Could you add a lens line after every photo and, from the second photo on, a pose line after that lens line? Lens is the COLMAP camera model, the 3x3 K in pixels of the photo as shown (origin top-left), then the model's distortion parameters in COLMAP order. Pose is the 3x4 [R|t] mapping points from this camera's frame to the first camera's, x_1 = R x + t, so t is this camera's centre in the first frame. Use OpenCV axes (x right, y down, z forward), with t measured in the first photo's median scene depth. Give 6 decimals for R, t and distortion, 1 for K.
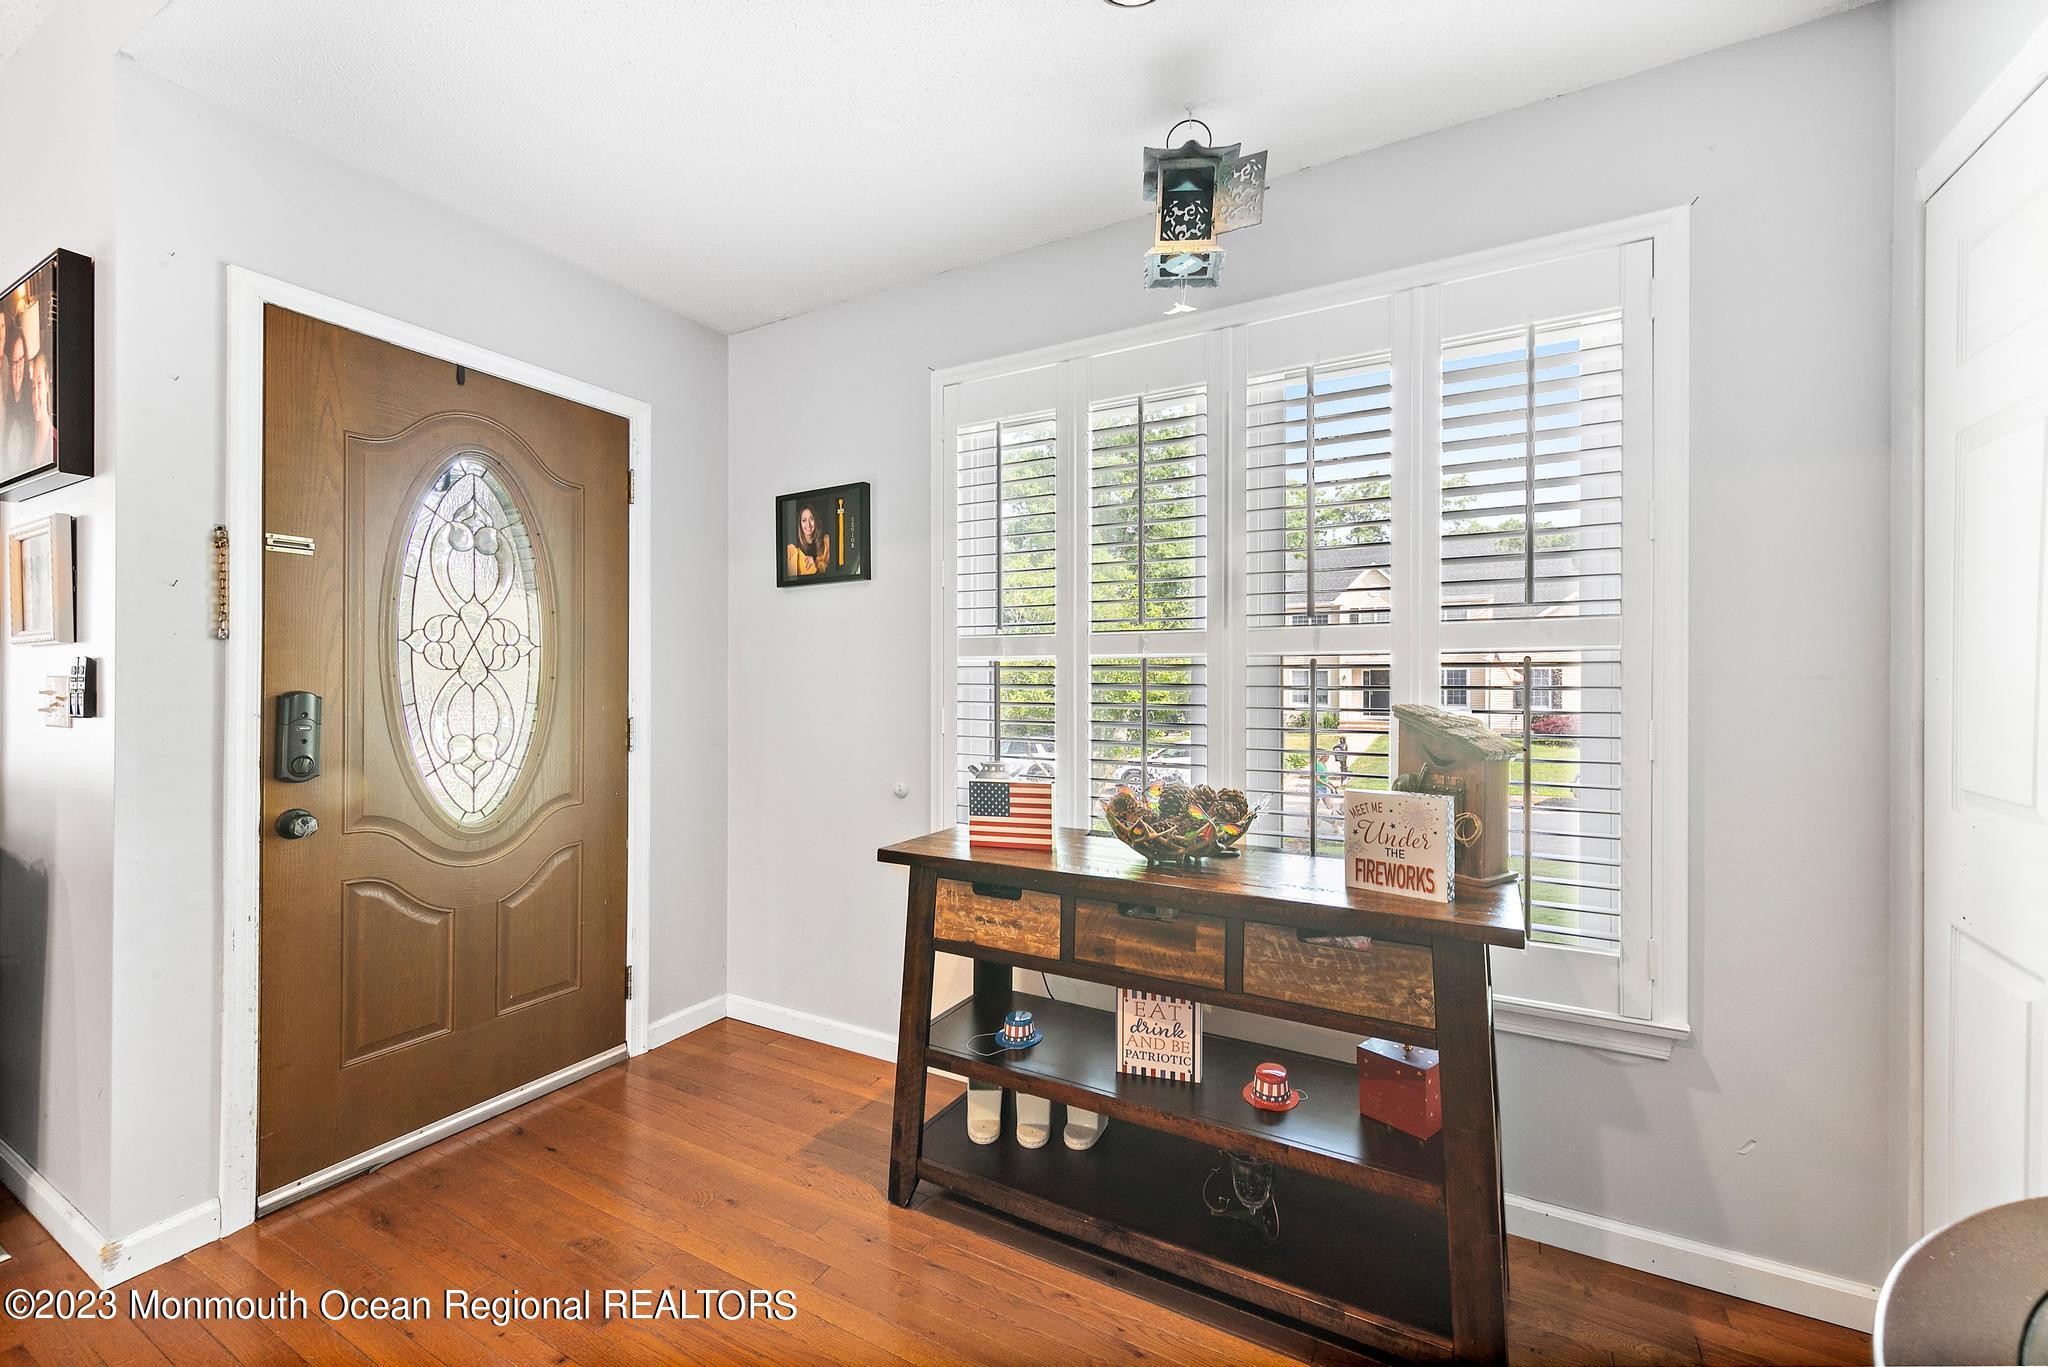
lens RADIAL K [[845.0, 0, 1032.8], [0, 845.0, 686.5], [0, 0, 1]] dist [0.001686, 0.000034]
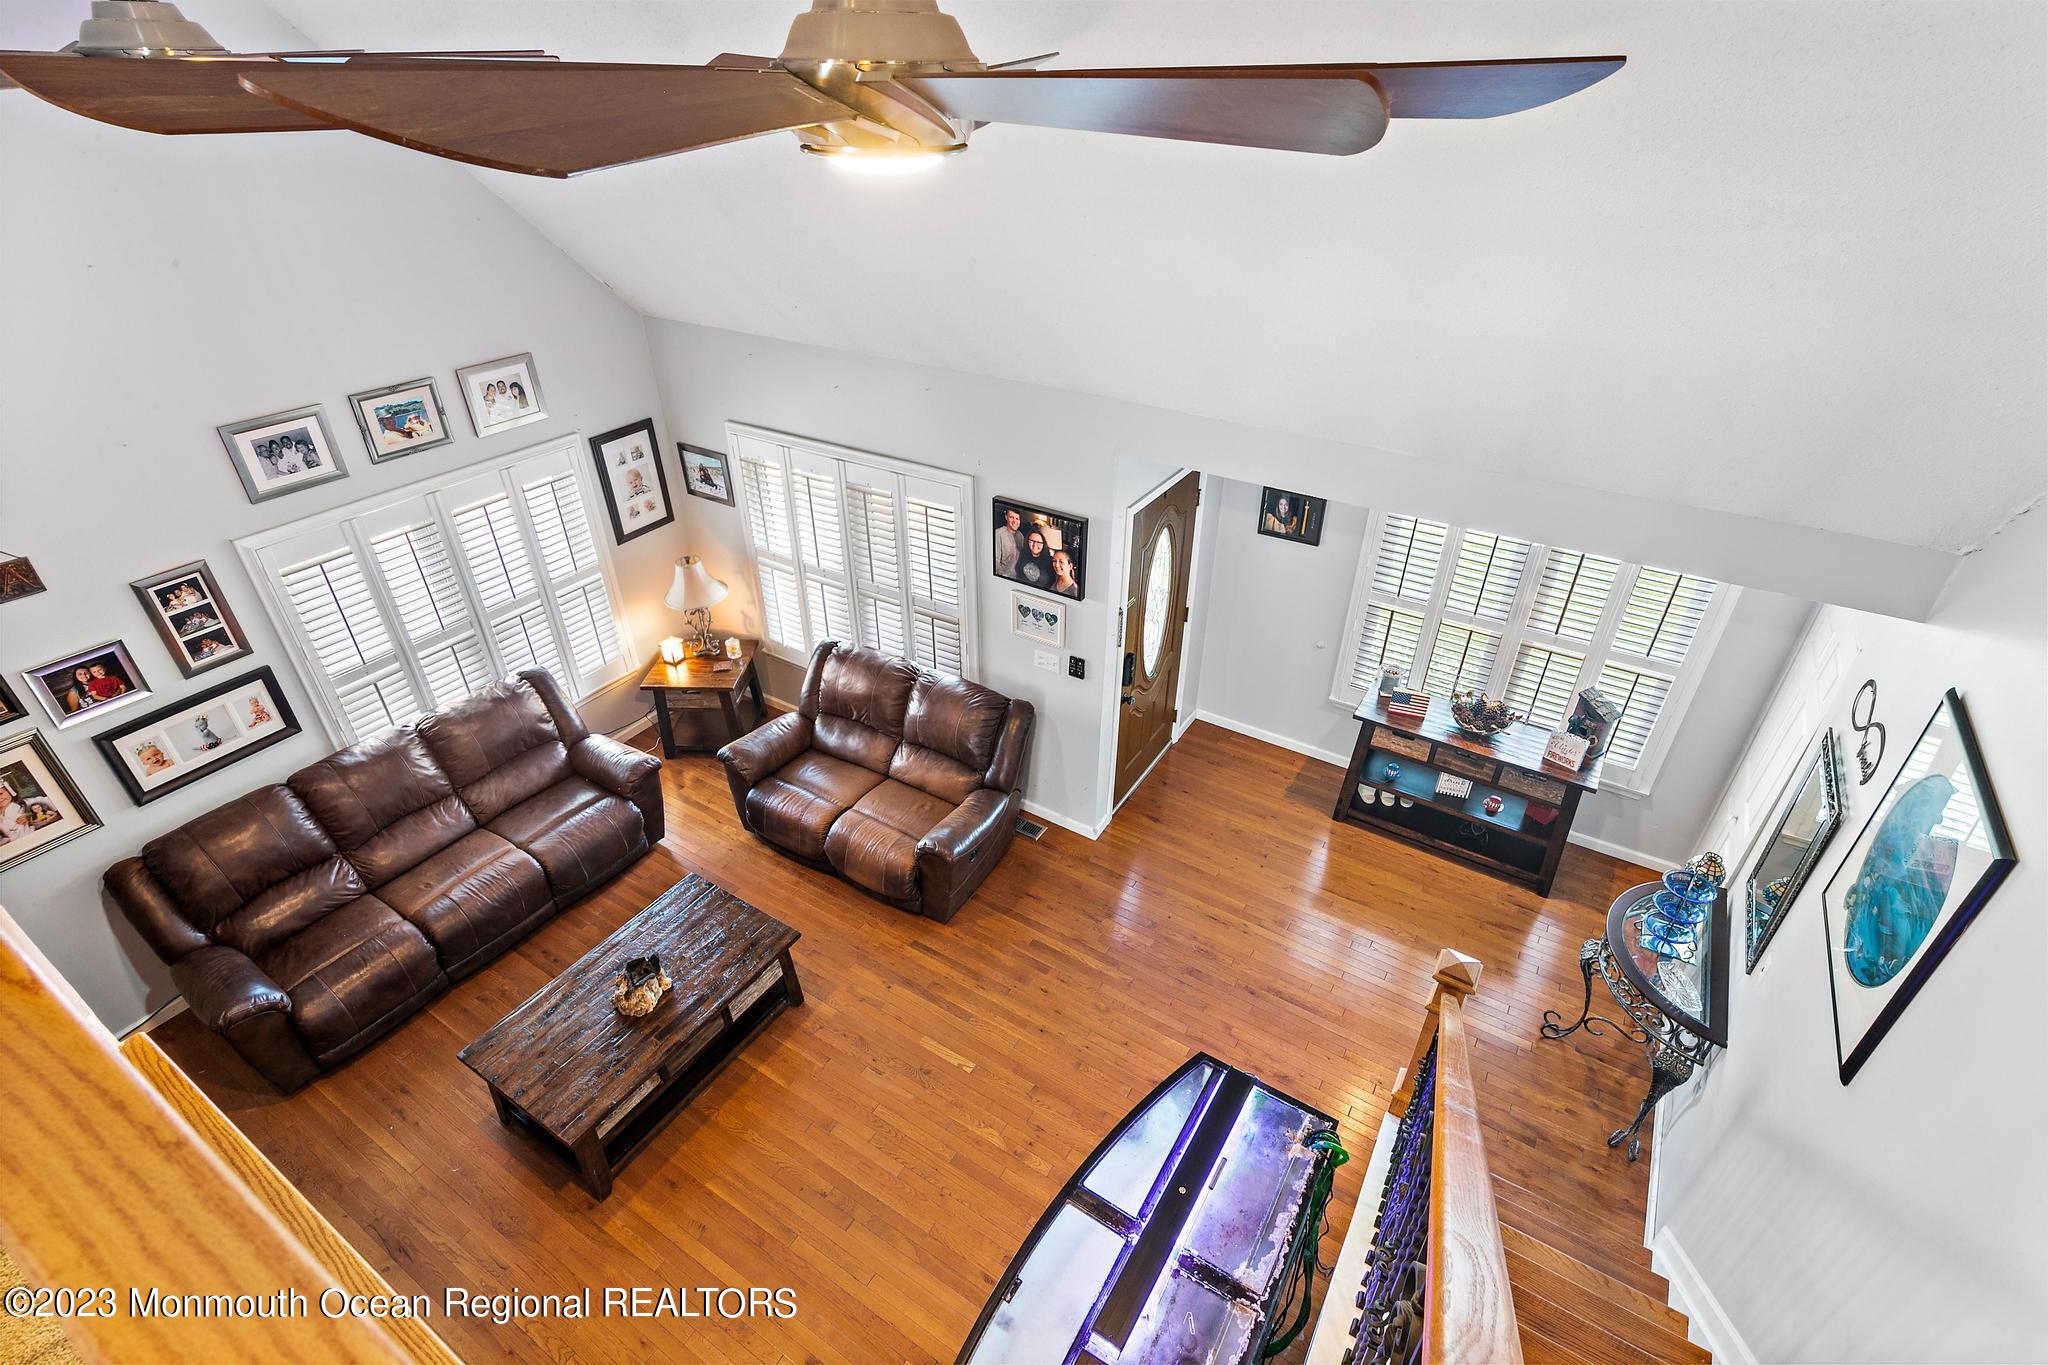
lens RADIAL K [[948.2, 0, 1035.3], [0, 948.2, 683.5], [0, 0, 1]] dist [0.001409, -0.001382]
pose [[0.998476, 0.035205, -0.042493, -0.937257], [-0.006712, 0.841824, 0.539711, -1.302838], [0.054772, -0.538603, 0.840777, -1.289029]]
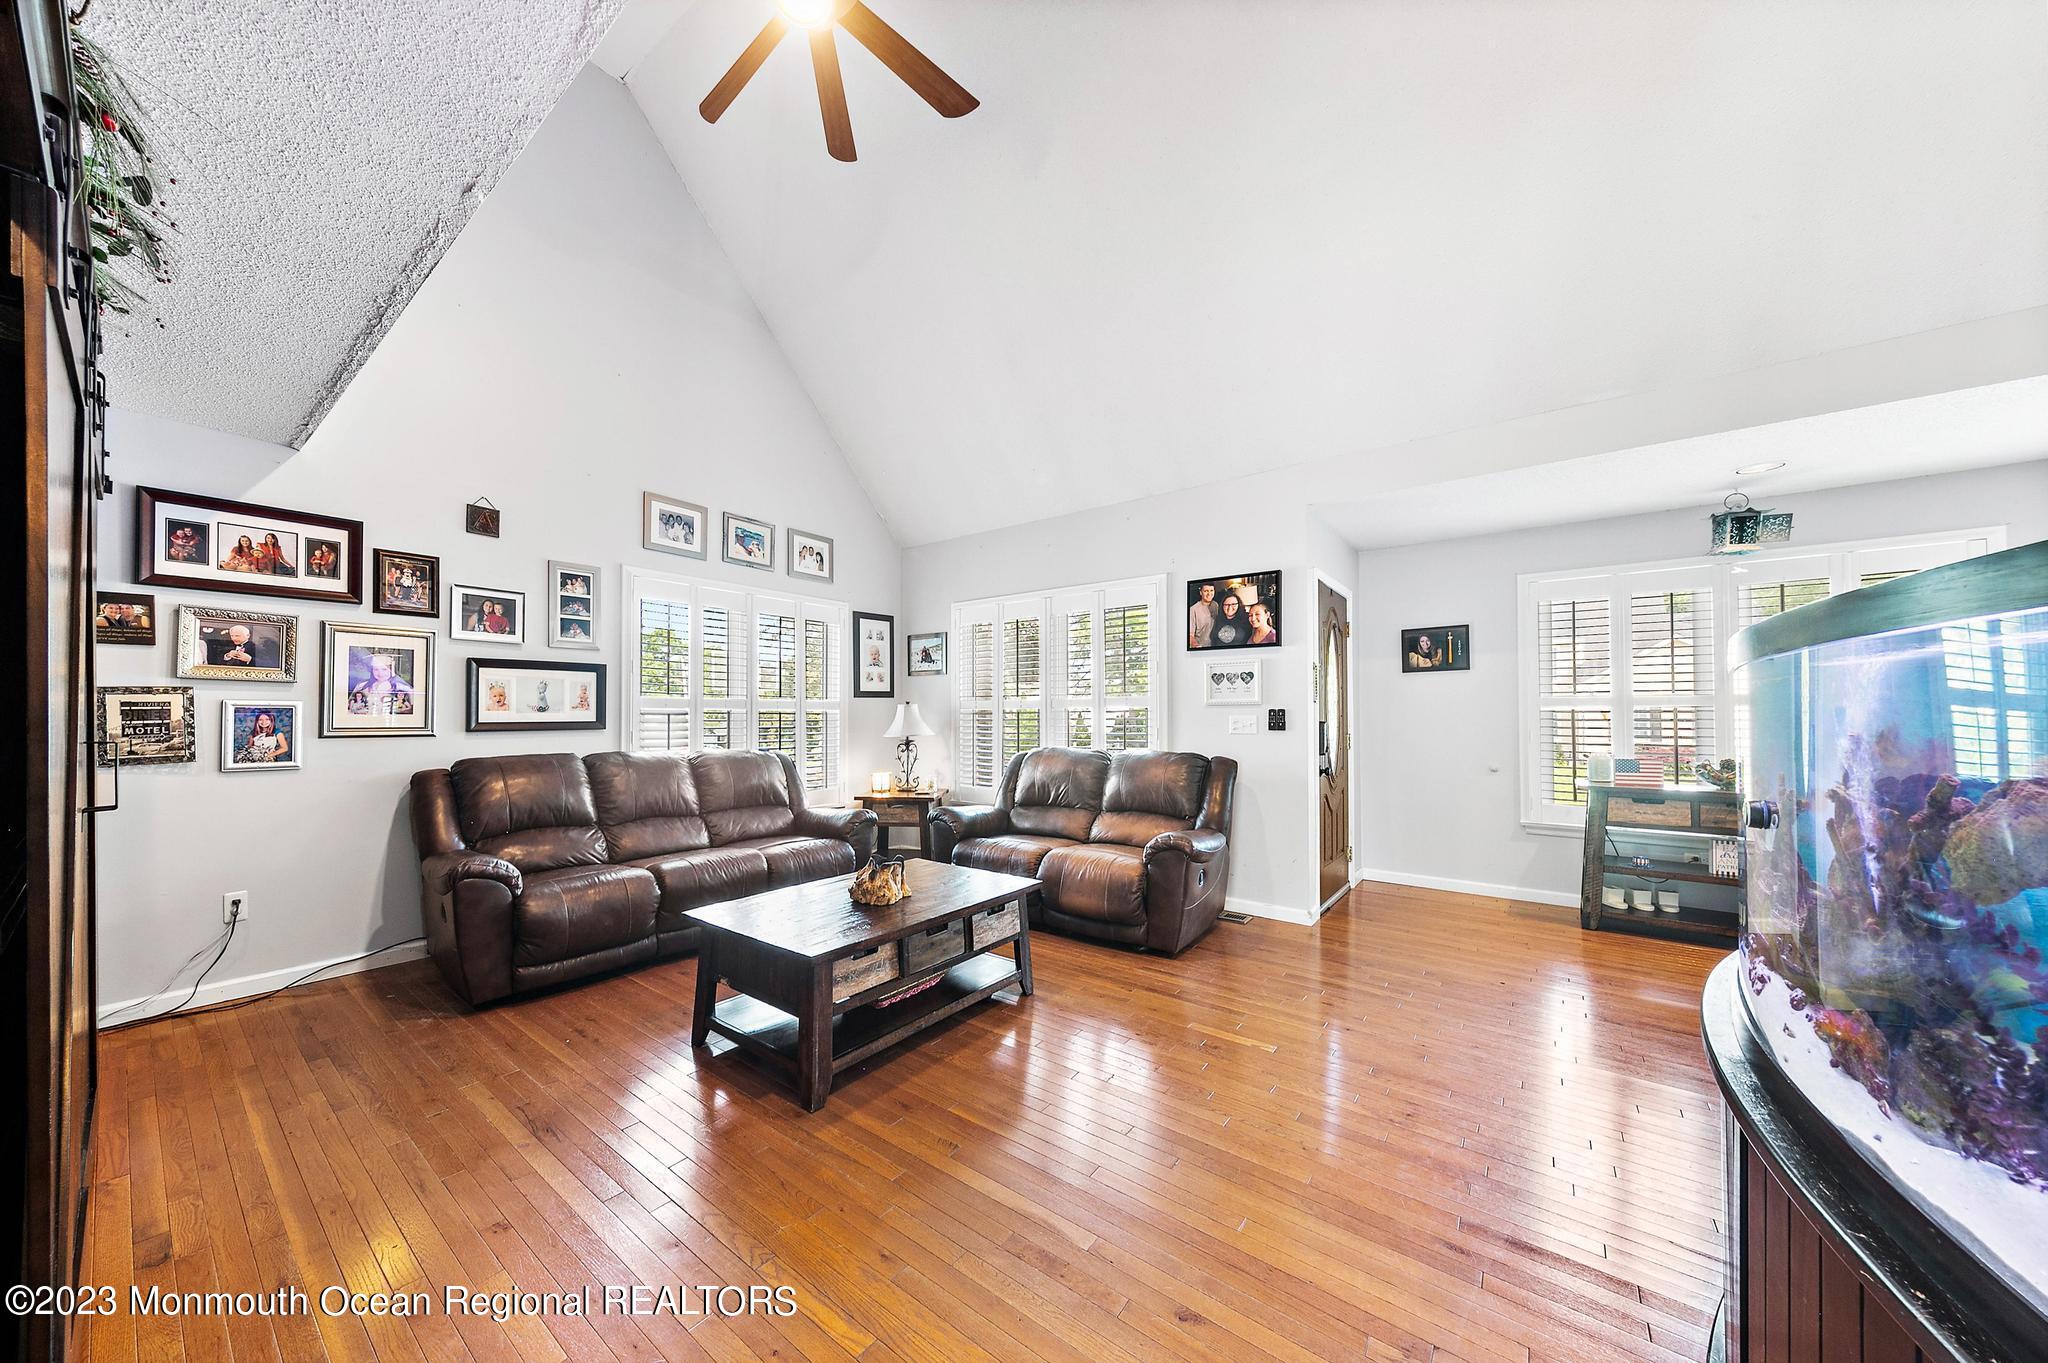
lens RADIAL K [[697.2, 0, 954.5], [0, 697.2, 705.9], [0, 0, 1]] dist [0.005778, -0.000264]
pose [[0.980156, -0.001506, -0.198220, -1.432869], [-0.002631, 0.999784, -0.020606, 0.005326], [0.198208, 0.020719, 0.979941, -1.267161]]
